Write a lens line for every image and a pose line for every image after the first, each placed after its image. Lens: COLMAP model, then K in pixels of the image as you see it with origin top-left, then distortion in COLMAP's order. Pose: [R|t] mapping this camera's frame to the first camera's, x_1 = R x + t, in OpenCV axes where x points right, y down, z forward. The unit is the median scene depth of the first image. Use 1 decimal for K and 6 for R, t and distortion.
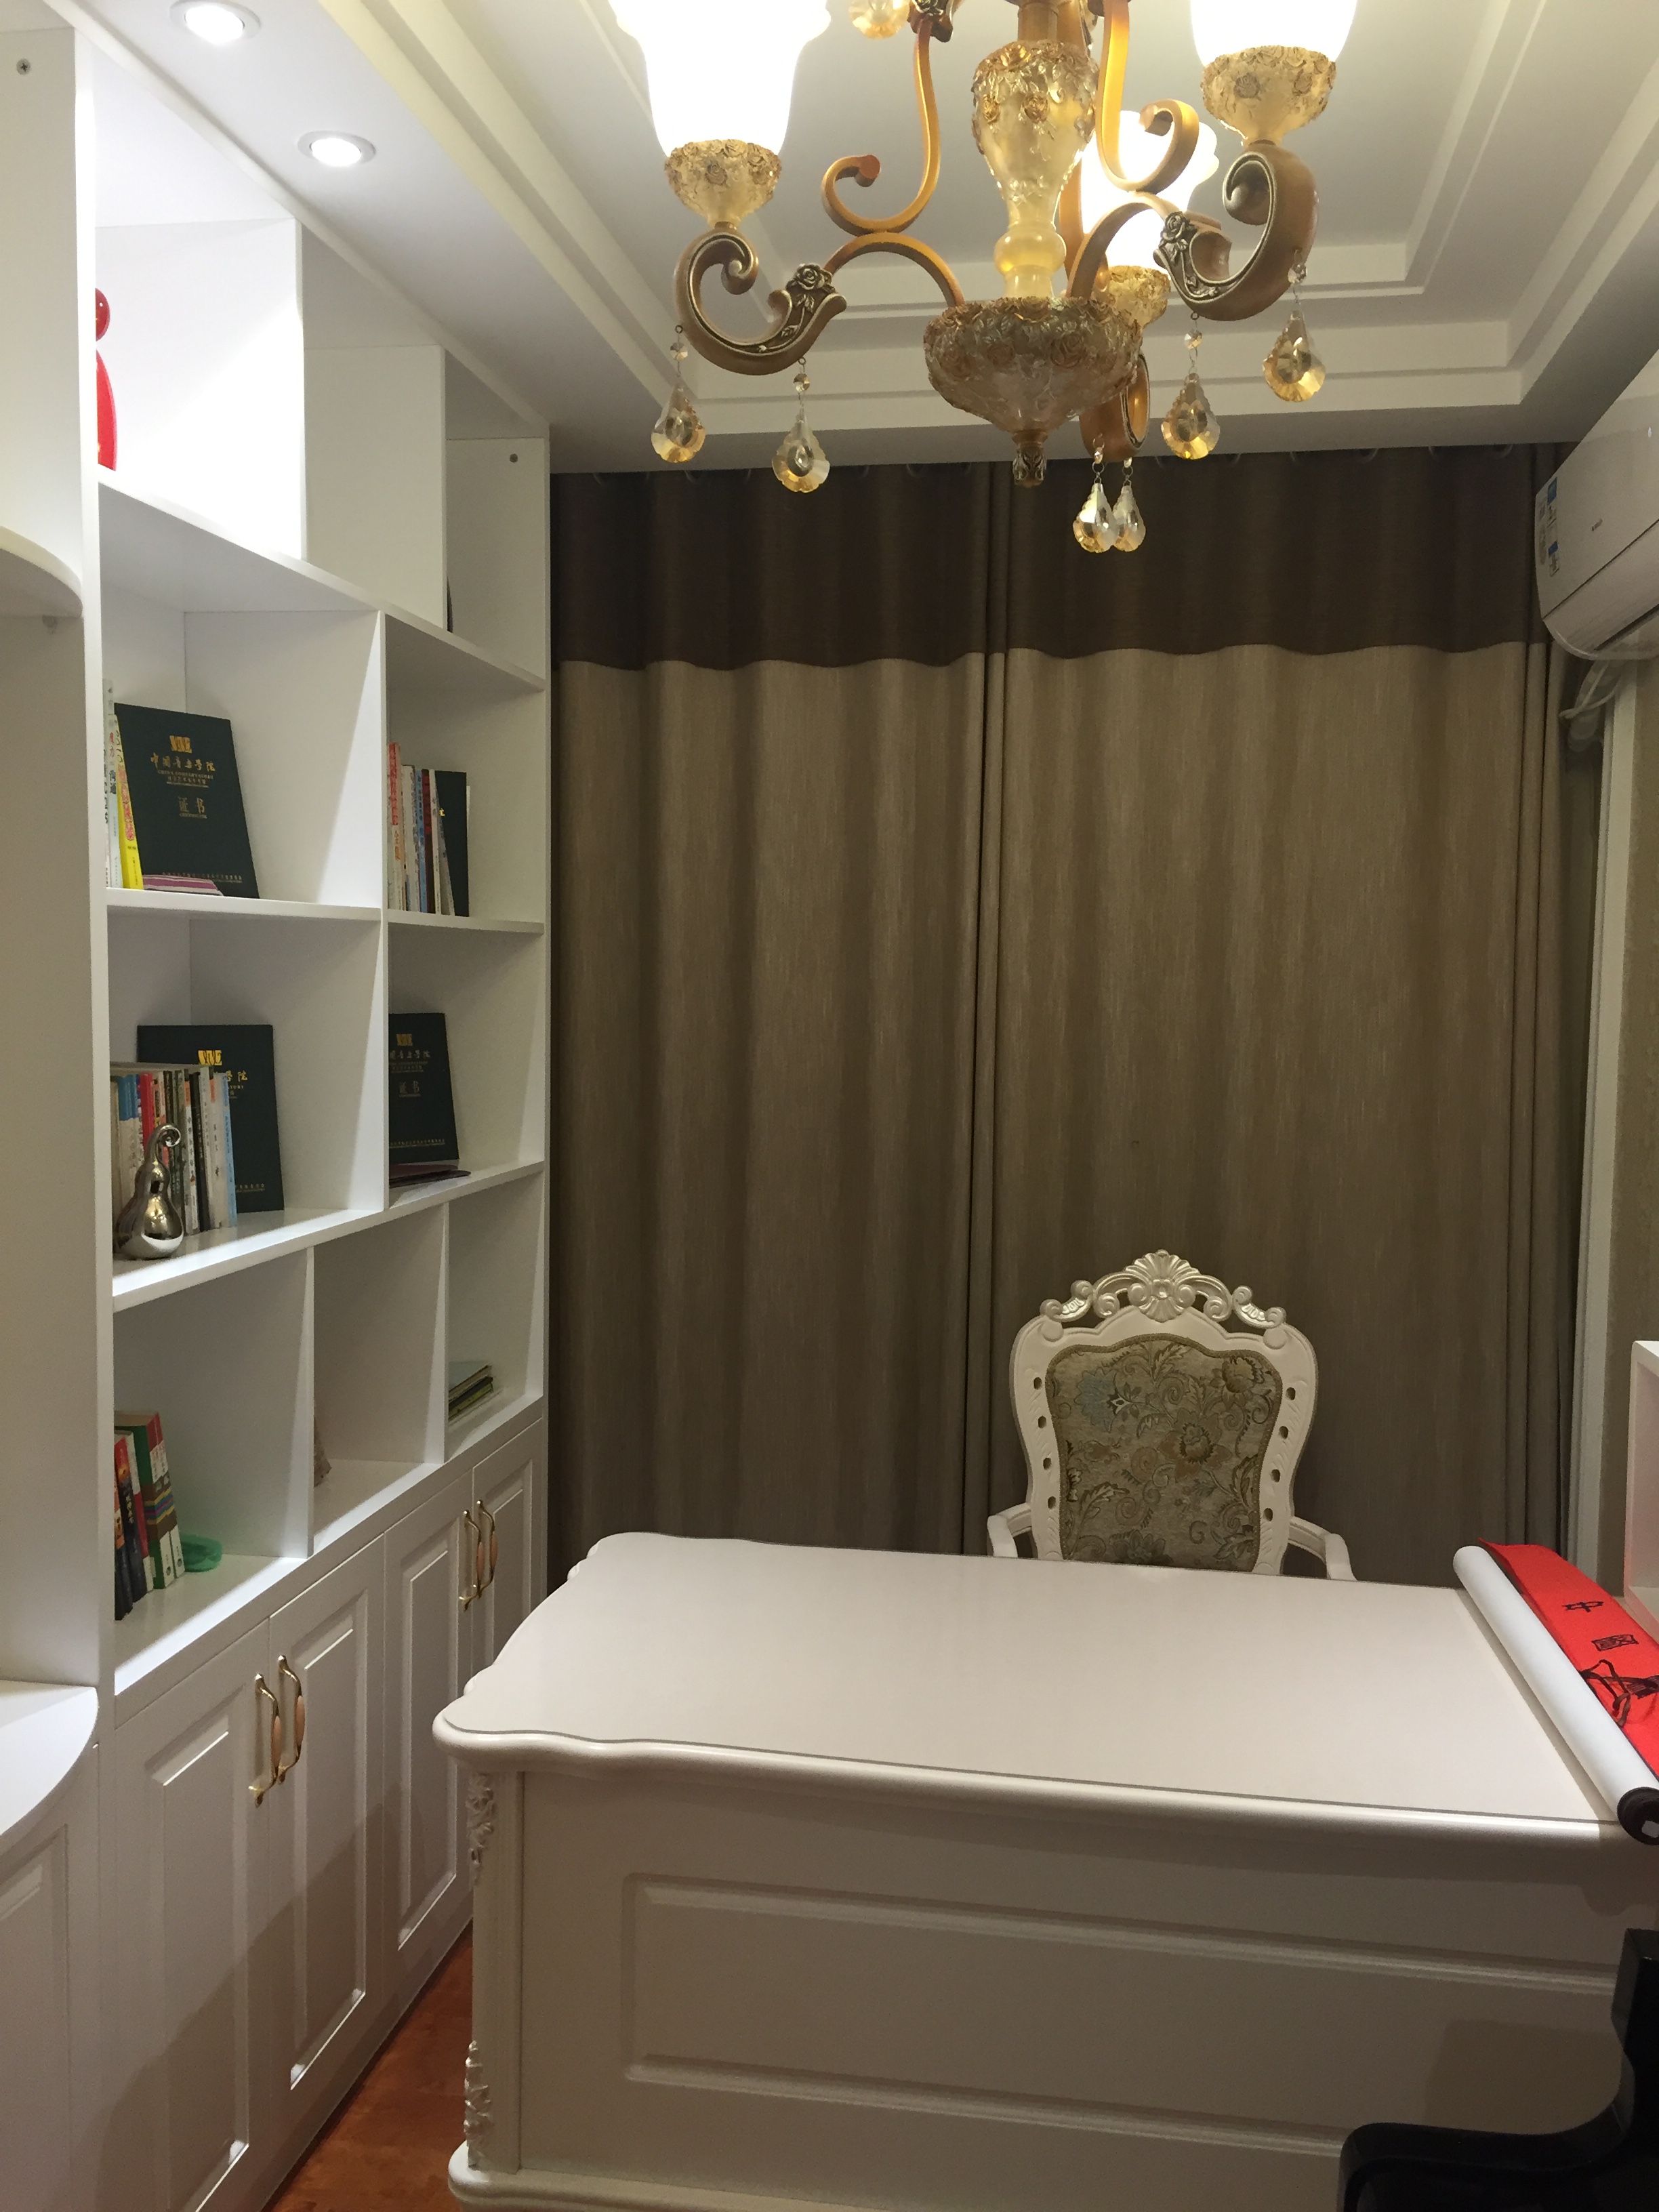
lens RADIAL K [[1897.4, 0, 833.1], [0, 1897.4, 1104.6], [0, 0, 1]] dist [0.081457, -0.108865]
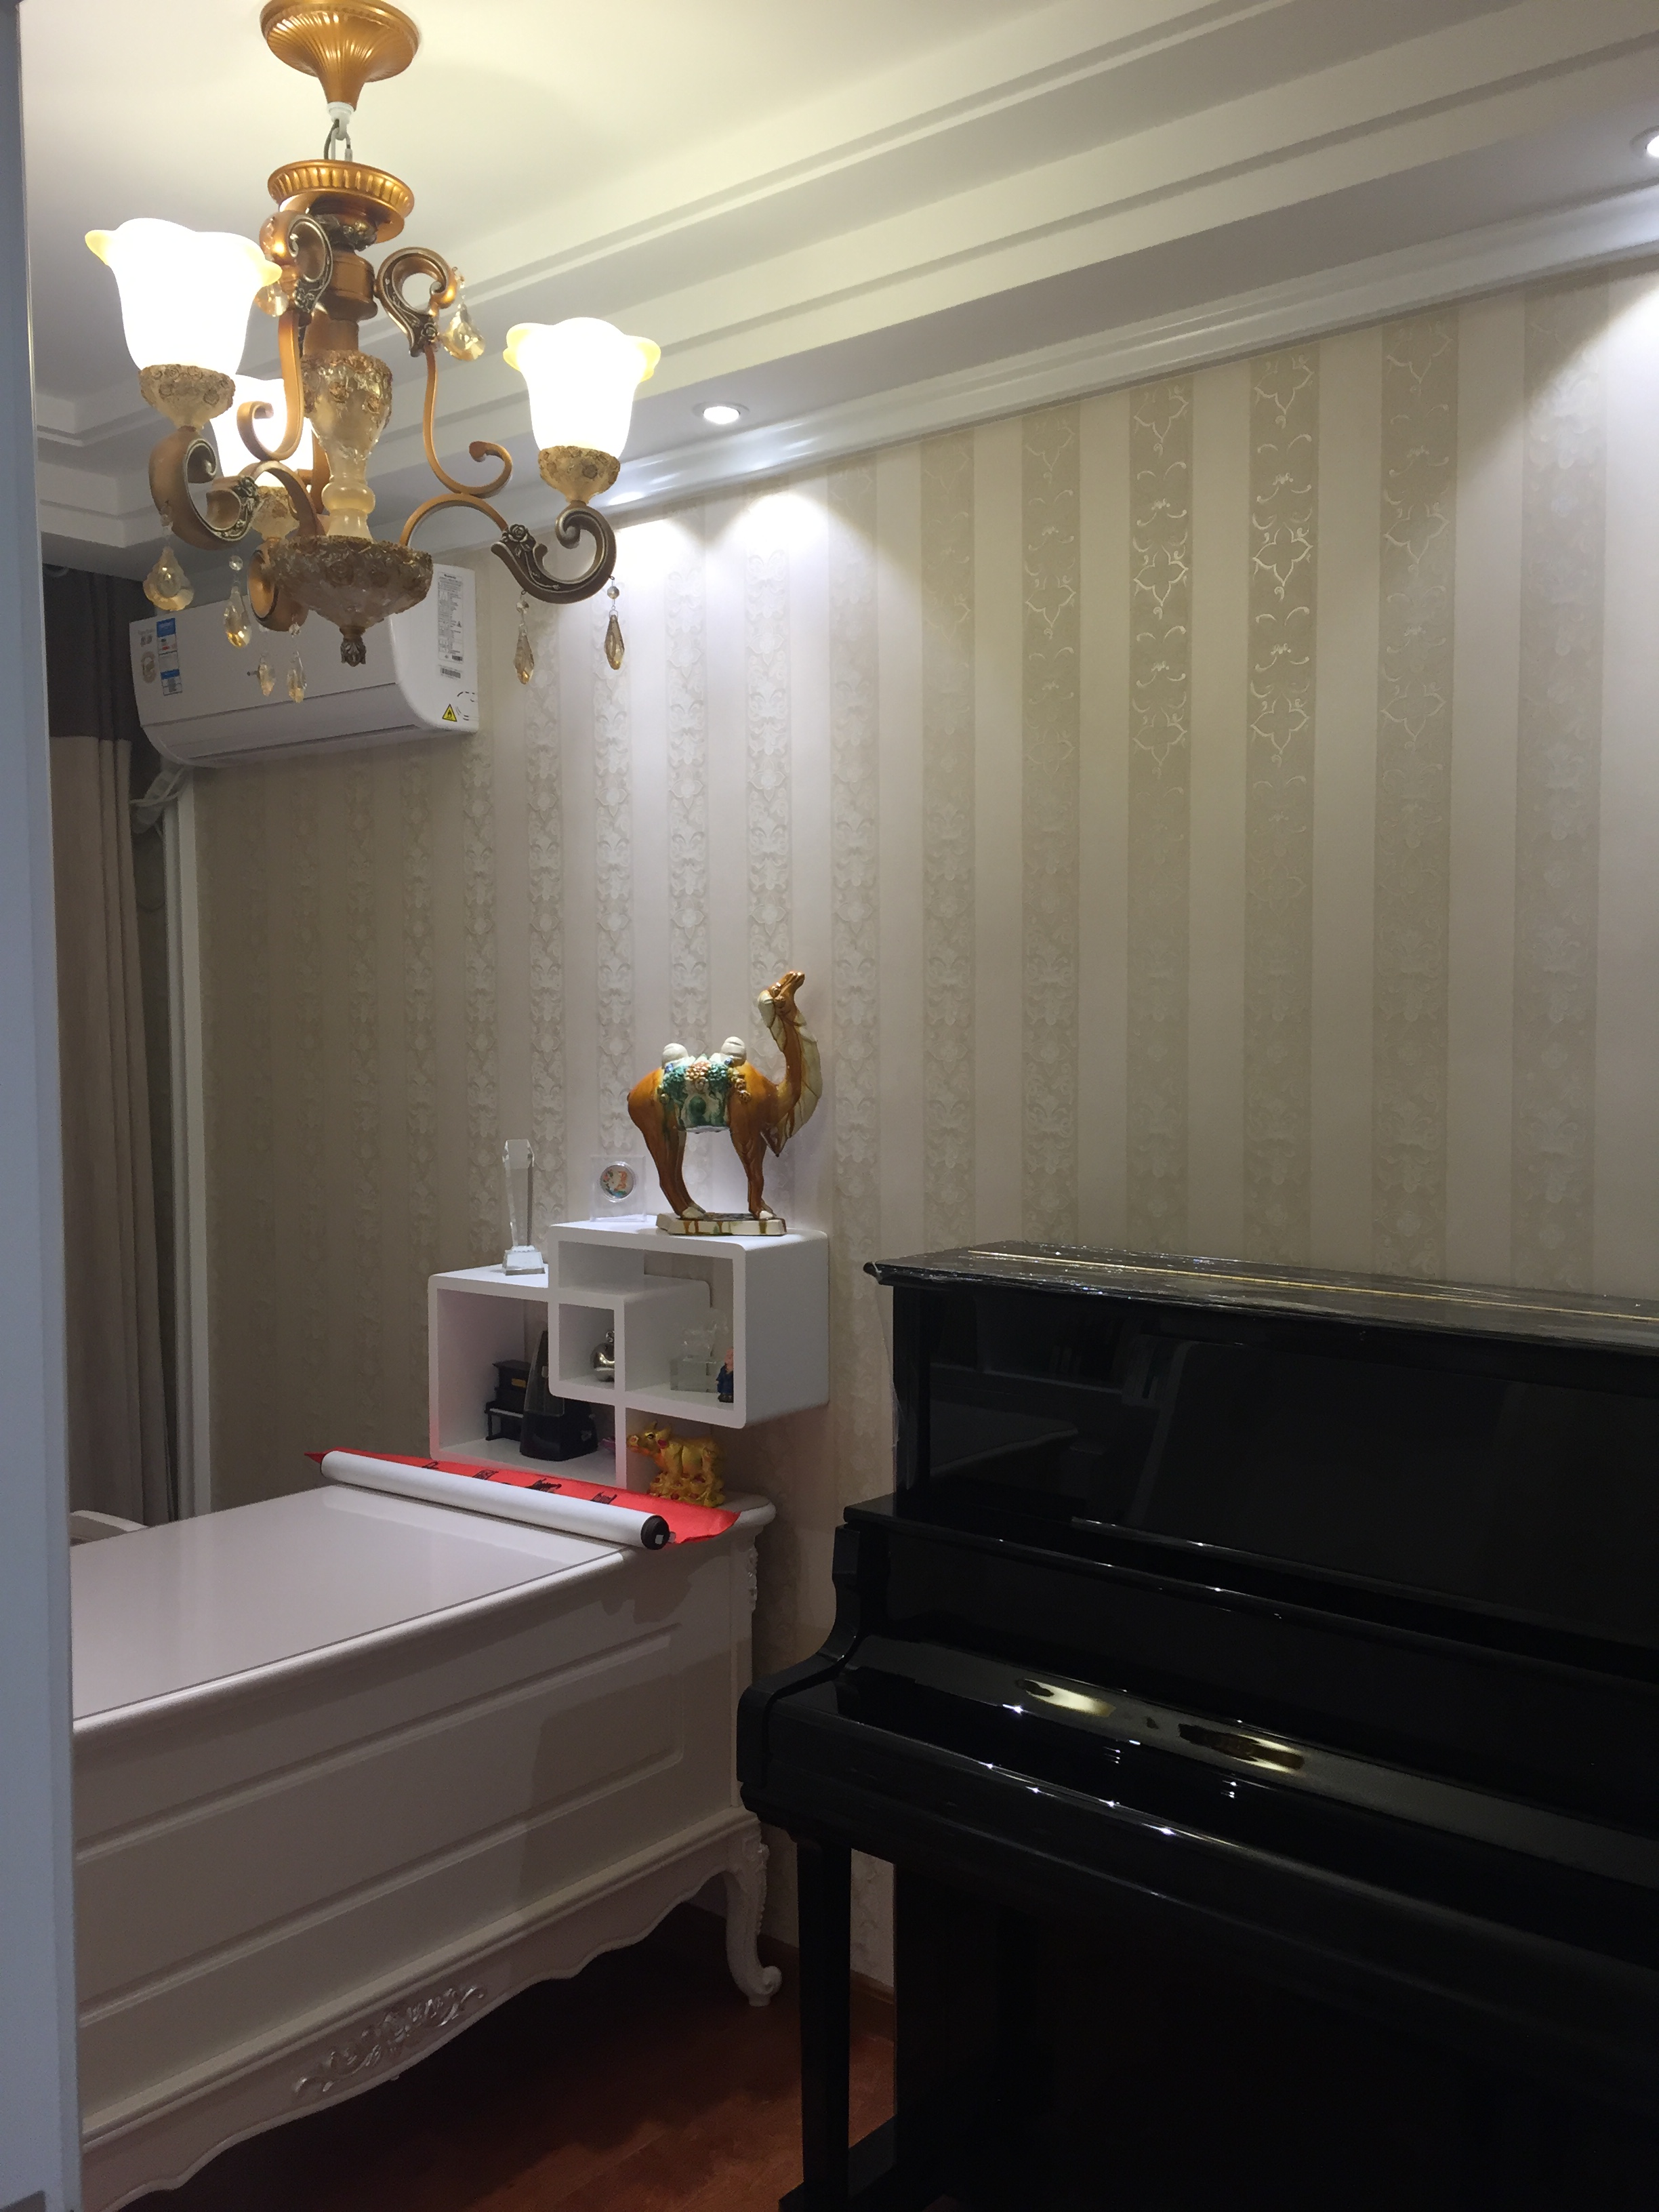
lens RADIAL K [[1897.4, 0, 833.1], [0, 1897.4, 1104.6], [0, 0, 1]] dist [0.081457, -0.108865]
pose [[0.503846, -0.061646, 0.861591, -0.492230], [0.076488, 0.996716, 0.026585, -0.012862], [-0.860401, 0.052507, 0.506906, 0.020358]]
